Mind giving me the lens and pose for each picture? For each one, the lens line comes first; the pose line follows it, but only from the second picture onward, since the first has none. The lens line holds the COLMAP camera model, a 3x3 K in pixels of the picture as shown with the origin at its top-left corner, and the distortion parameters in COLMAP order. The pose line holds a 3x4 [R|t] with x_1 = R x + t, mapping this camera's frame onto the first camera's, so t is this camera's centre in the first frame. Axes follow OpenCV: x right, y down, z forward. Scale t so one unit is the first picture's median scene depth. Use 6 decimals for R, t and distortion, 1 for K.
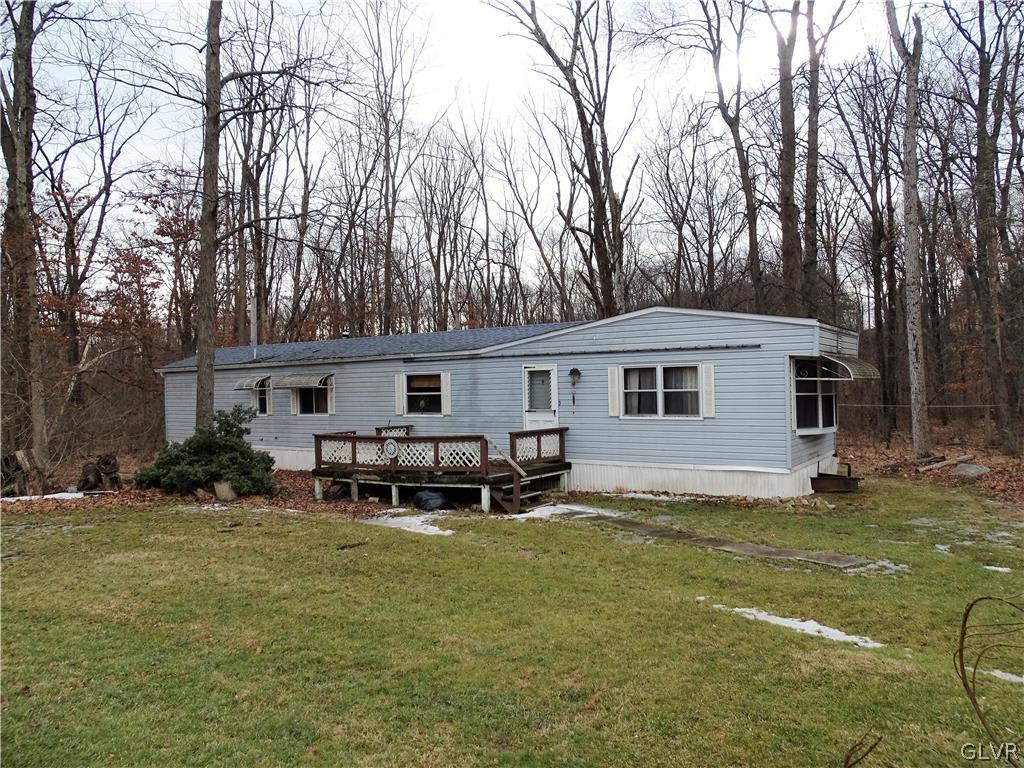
lens RADIAL K [[747.4, 0, 517.0], [0, 747.4, 383.1], [0, 0, 1]] dist [-0.000355, 0.004192]
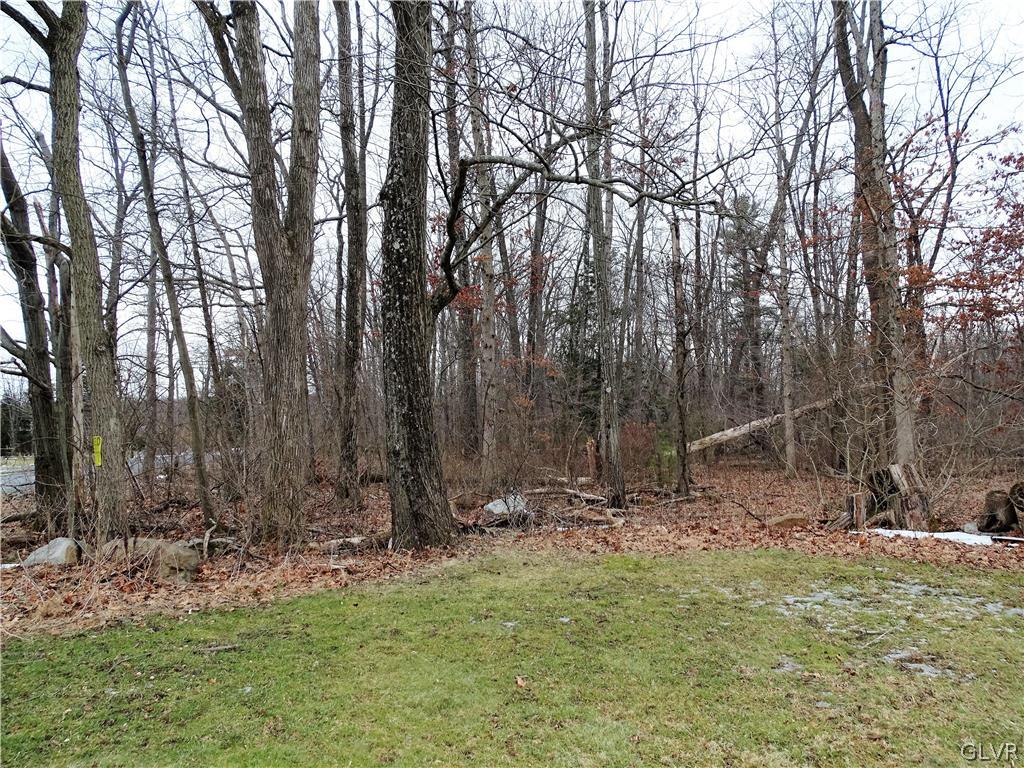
lens RADIAL K [[747.4, 0, 514.8], [0, 747.4, 381.4], [0, 0, 1]] dist [-0.000355, 0.004192]
pose [[0.527823, -0.026414, -0.848944, -0.240458], [0.004858, 0.999594, -0.028082, 0.028220], [0.849341, 0.010698, 0.527737, 0.302883]]
